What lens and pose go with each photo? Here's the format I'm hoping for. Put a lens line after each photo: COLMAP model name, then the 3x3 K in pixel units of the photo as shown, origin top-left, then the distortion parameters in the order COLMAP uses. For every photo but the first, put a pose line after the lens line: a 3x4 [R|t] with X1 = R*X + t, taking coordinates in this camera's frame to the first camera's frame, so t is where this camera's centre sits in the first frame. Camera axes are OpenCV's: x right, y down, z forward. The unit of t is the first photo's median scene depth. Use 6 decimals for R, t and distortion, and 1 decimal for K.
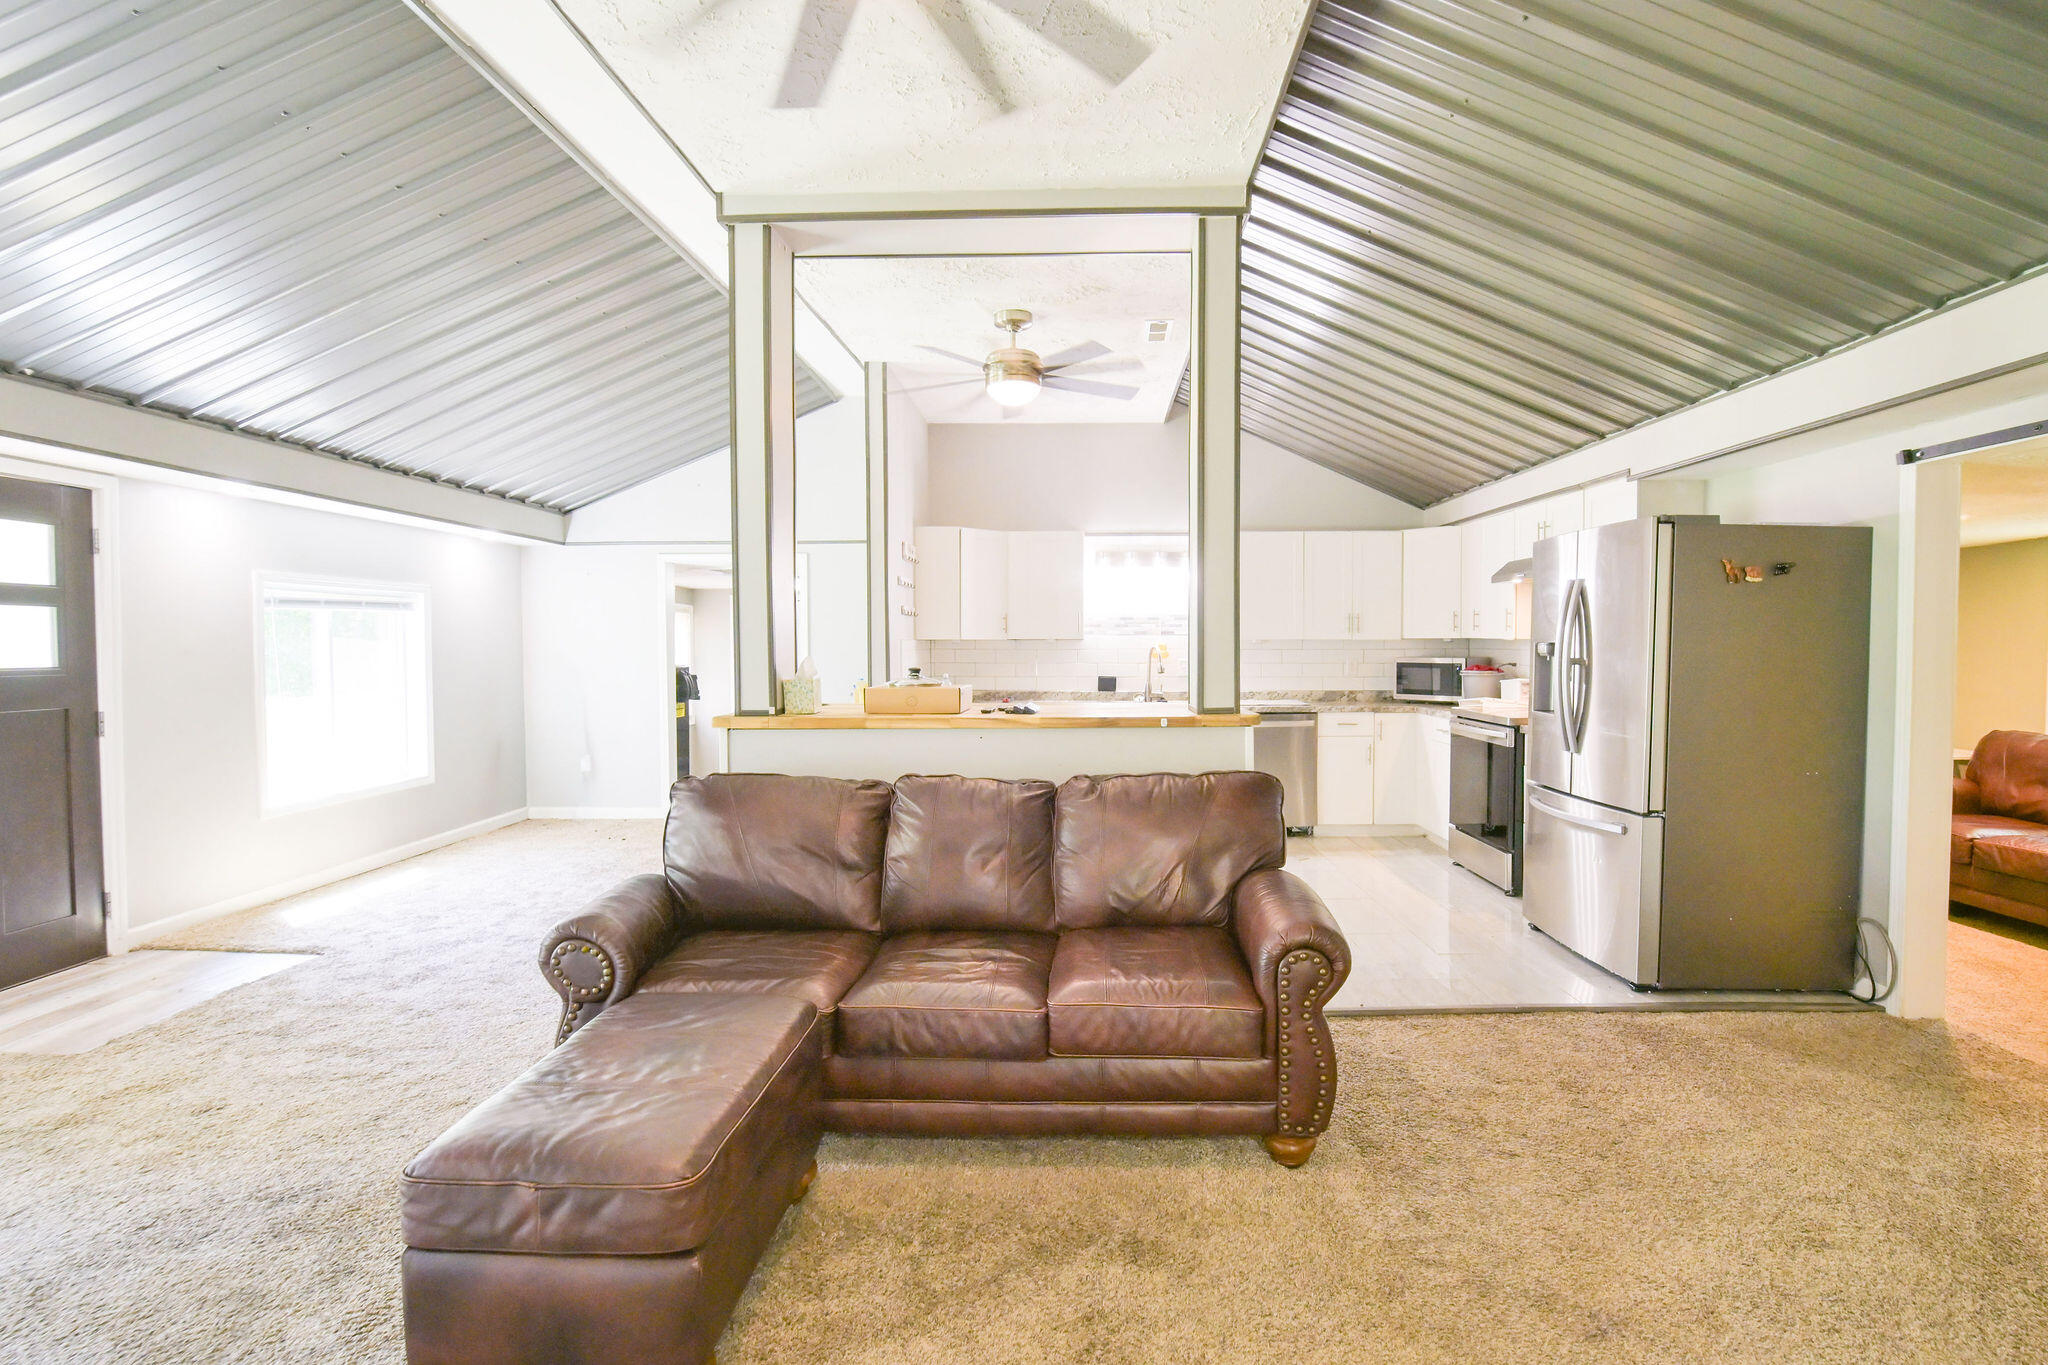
lens RADIAL K [[973.3, 0, 1024.0], [0, 973.3, 682.5], [0, 0, 1]] dist [-0.012975, 0.000192]
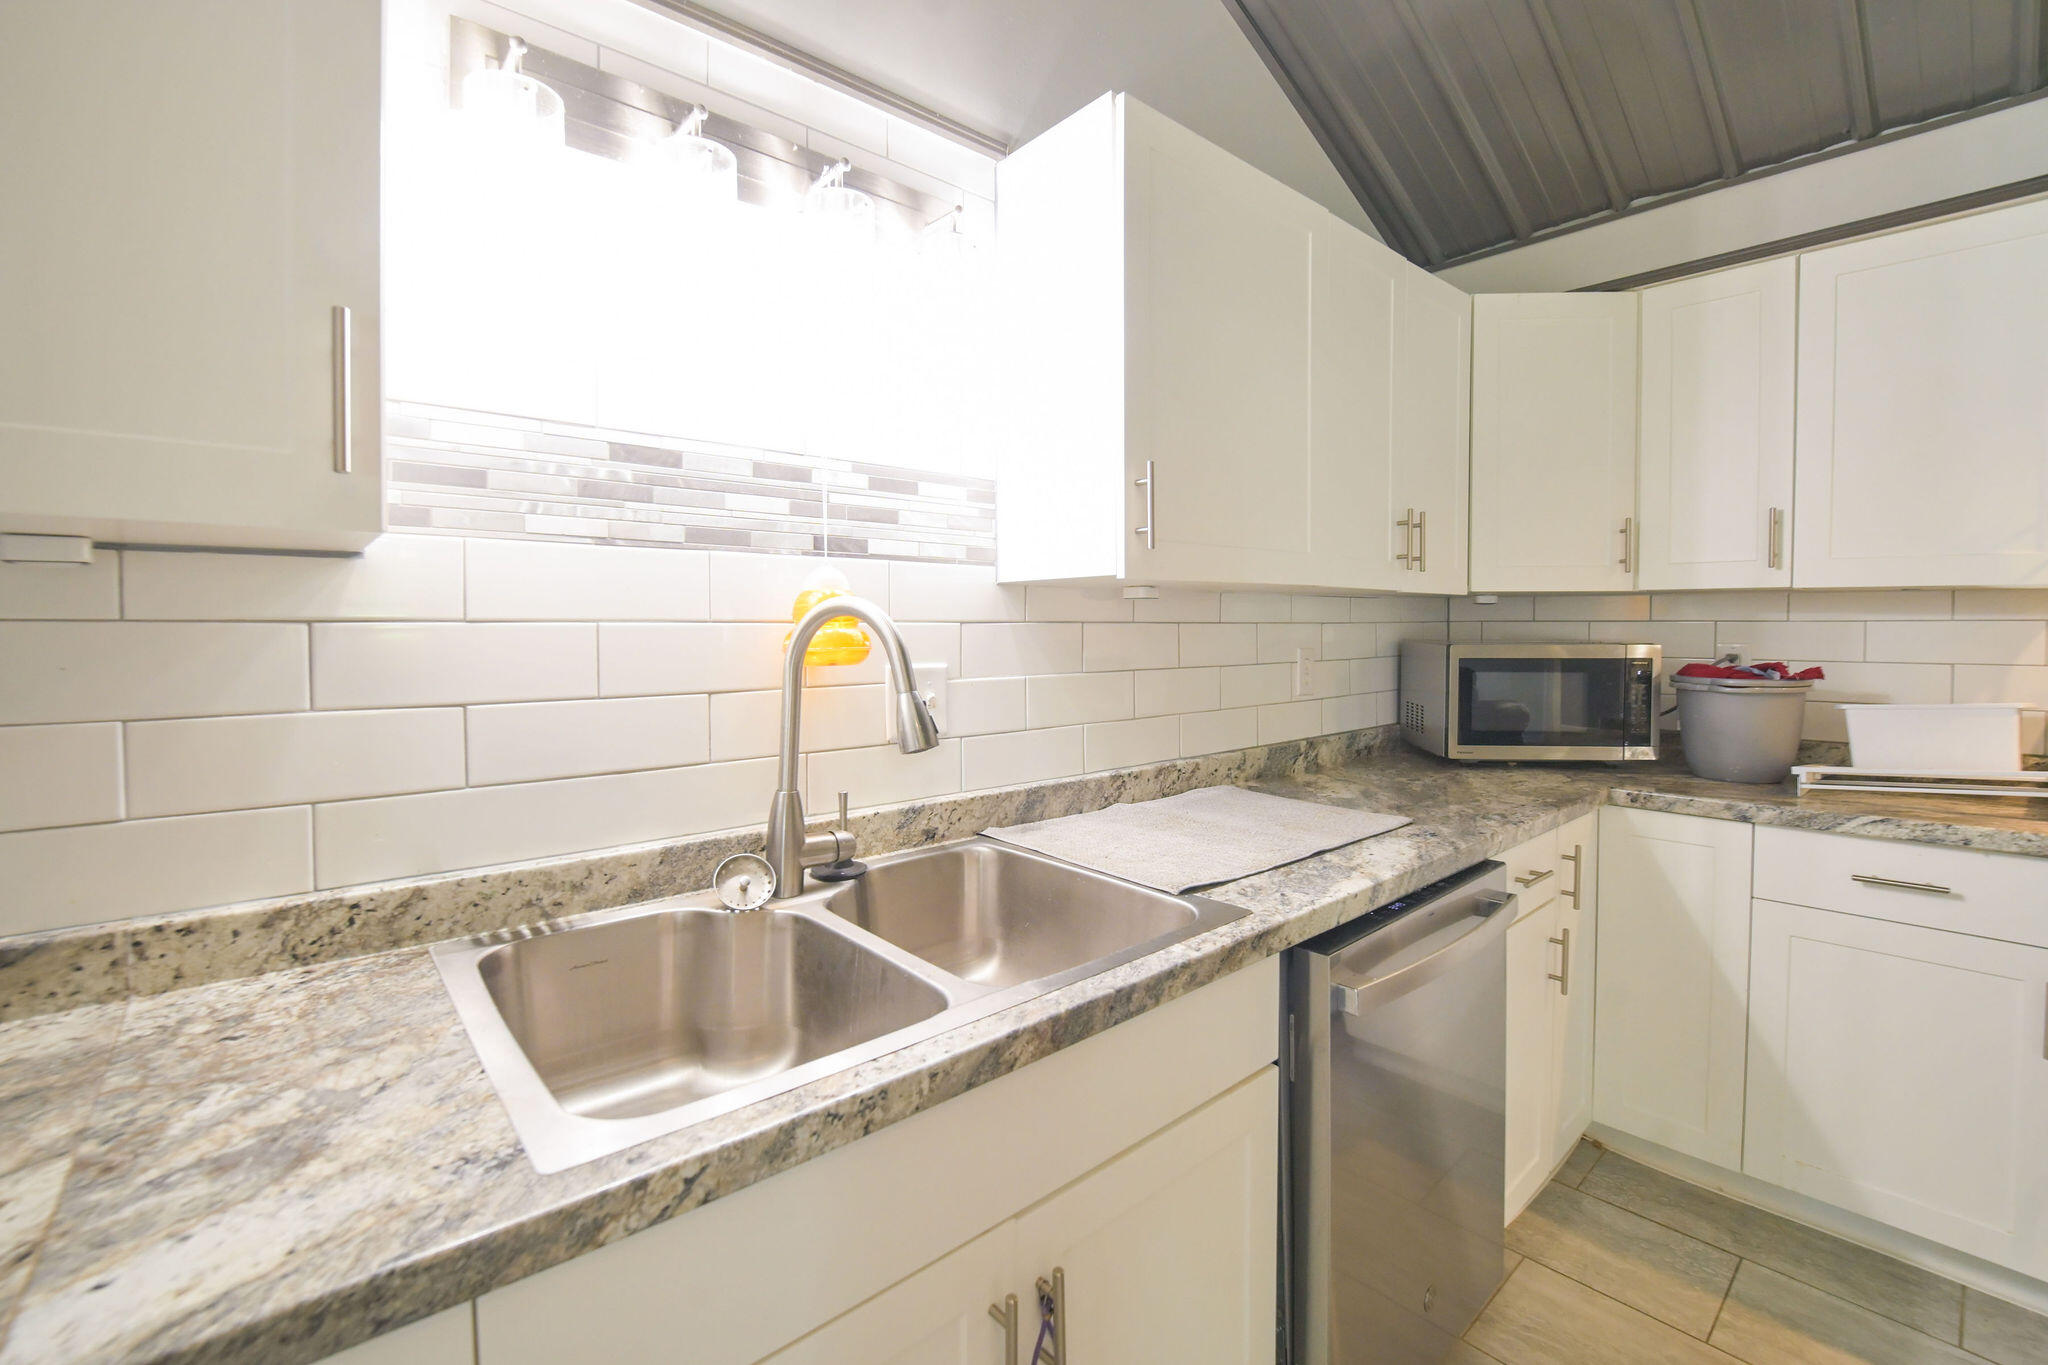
lens RADIAL K [[887.7, 0, 1028.7], [0, 887.7, 647.5], [0, 0, 1]] dist [-0.019810, -0.000374]
pose [[0.729824, -0.017080, 0.683421, 0.045036], [0.026990, 0.999628, -0.003840, -0.027570], [-0.683102, 0.021248, 0.730014, 0.868067]]
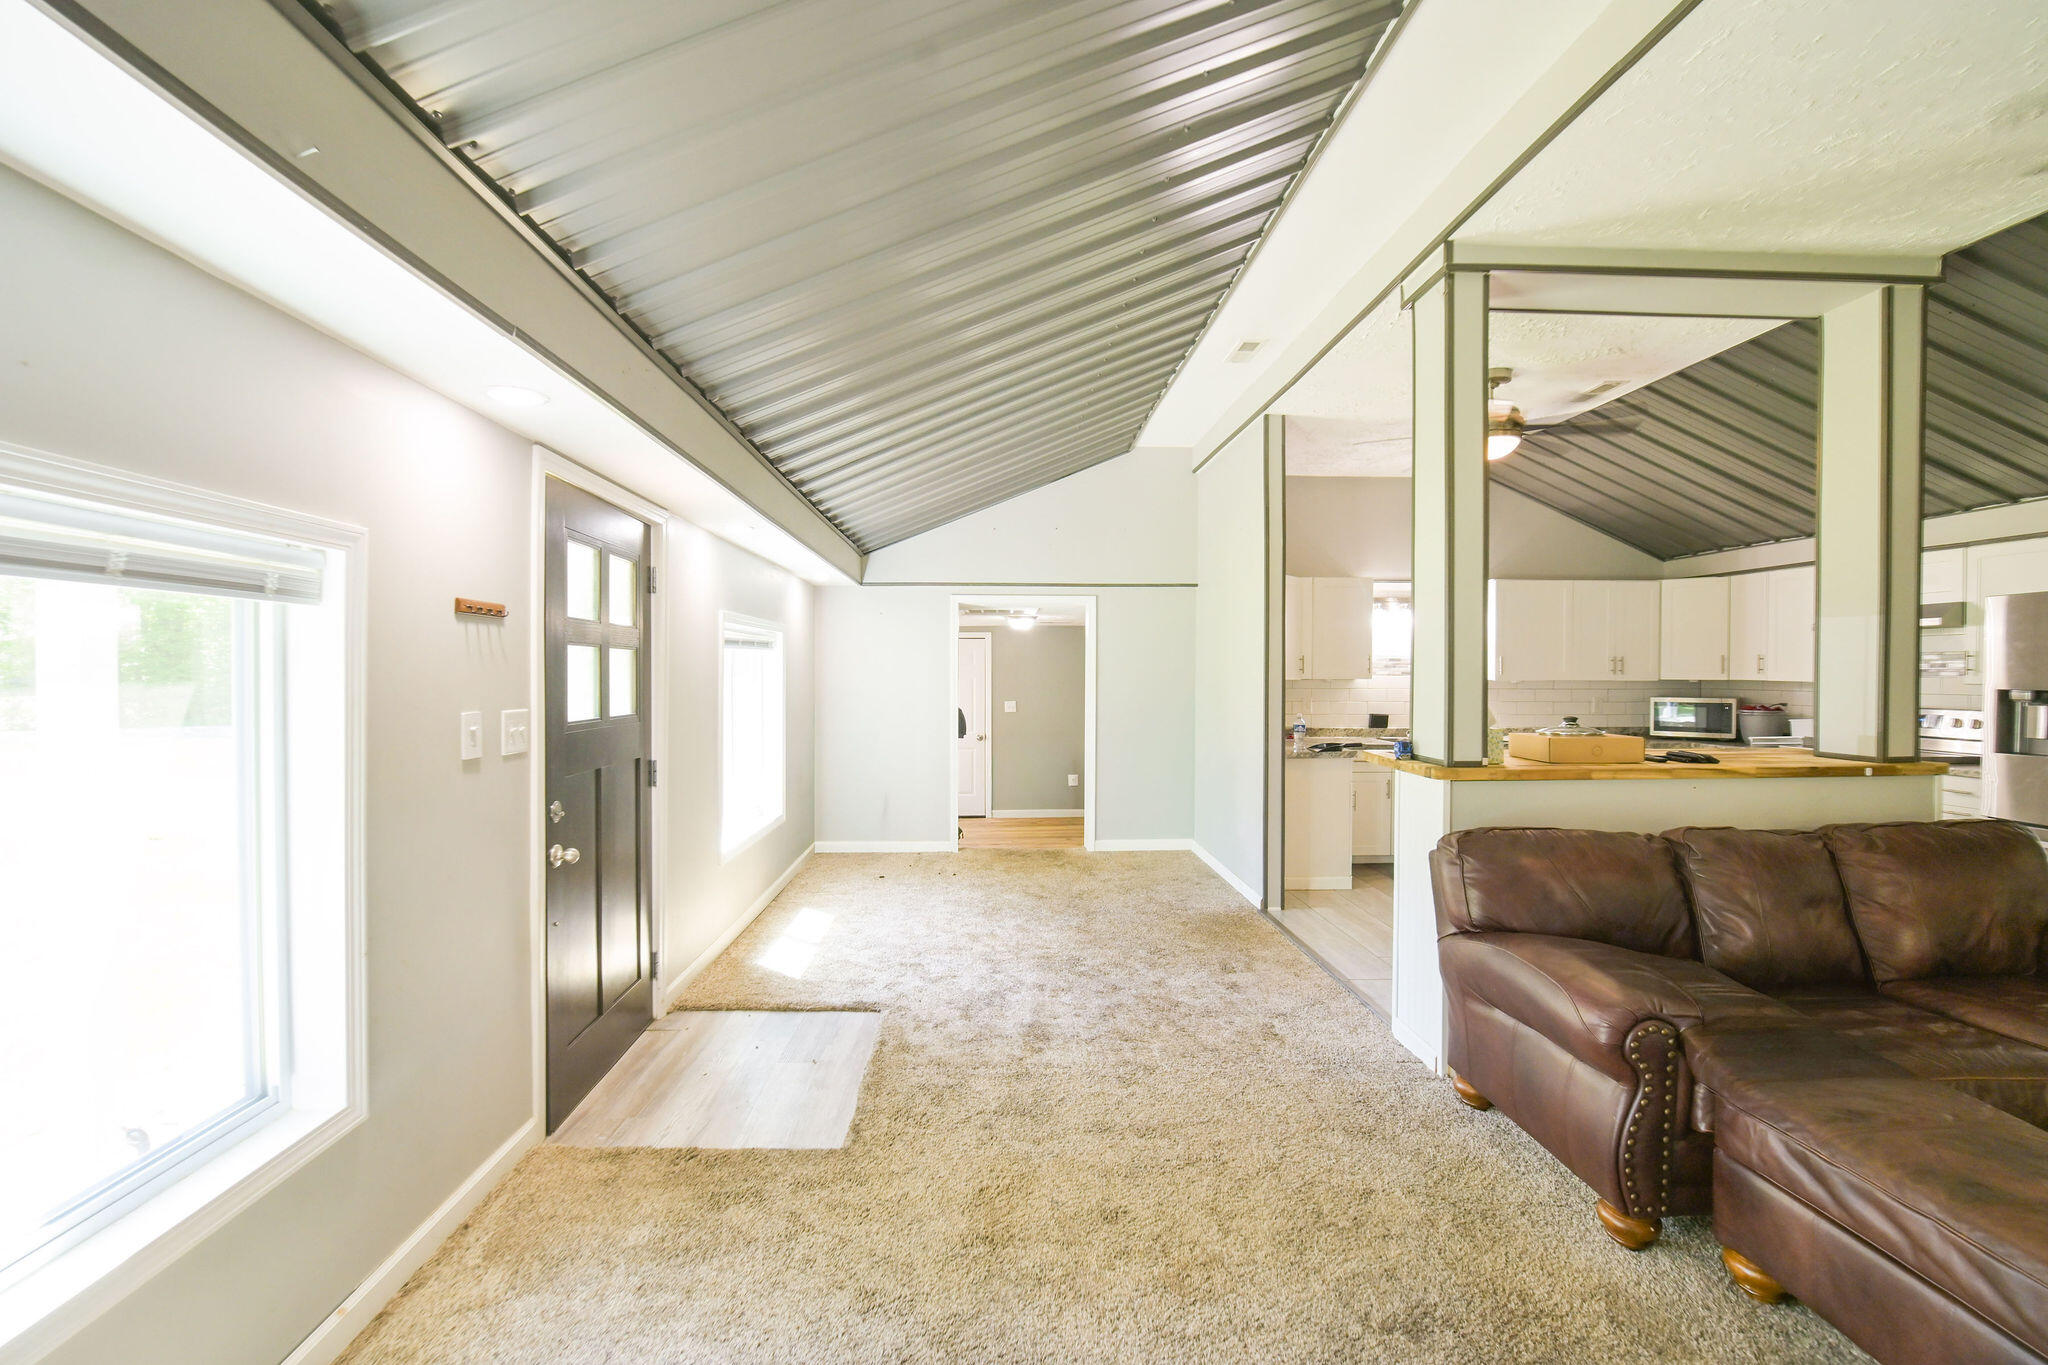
lens RADIAL K [[893.6, 0, 1024.0], [0, 893.6, 682.5], [0, 0, 1]] dist [0.002304, 0.000160]
pose [[0.997628, 0.003141, 0.068763, -0.383669], [-0.001057, 0.999540, -0.030317, -0.011048], [-0.068826, 0.030173, 0.997172, 0.055289]]
